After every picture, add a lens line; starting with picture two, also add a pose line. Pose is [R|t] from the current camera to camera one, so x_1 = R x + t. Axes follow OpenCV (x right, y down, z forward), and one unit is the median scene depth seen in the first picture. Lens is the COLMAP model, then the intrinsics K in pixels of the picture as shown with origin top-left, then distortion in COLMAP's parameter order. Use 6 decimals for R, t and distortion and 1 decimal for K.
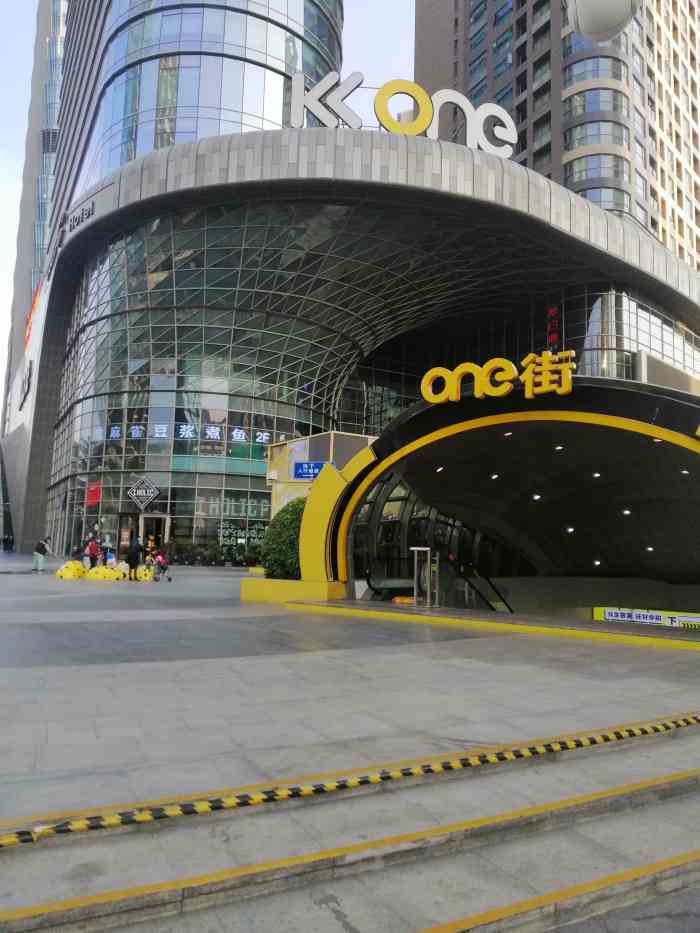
lens RADIAL K [[703.9, 0, 353.3], [0, 703.9, 466.9], [0, 0, 1]] dist [-0.005539, -0.005127]
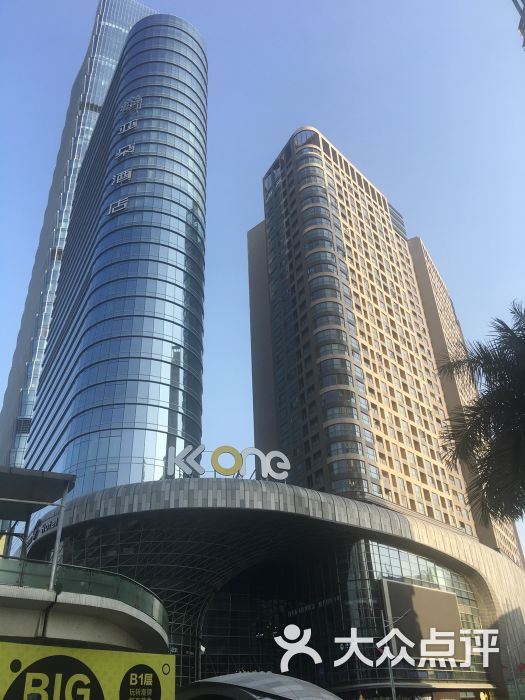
lens RADIAL K [[580.3, 0, 257.5], [0, 580.3, 346.0], [0, 0, 1]] dist [0.043124, 0.003182]
pose [[0.998150, -0.053974, 0.028004, 0.121285], [0.060789, 0.896642, -0.438563, -0.083535], [-0.001439, 0.439454, 0.898264, -0.536781]]
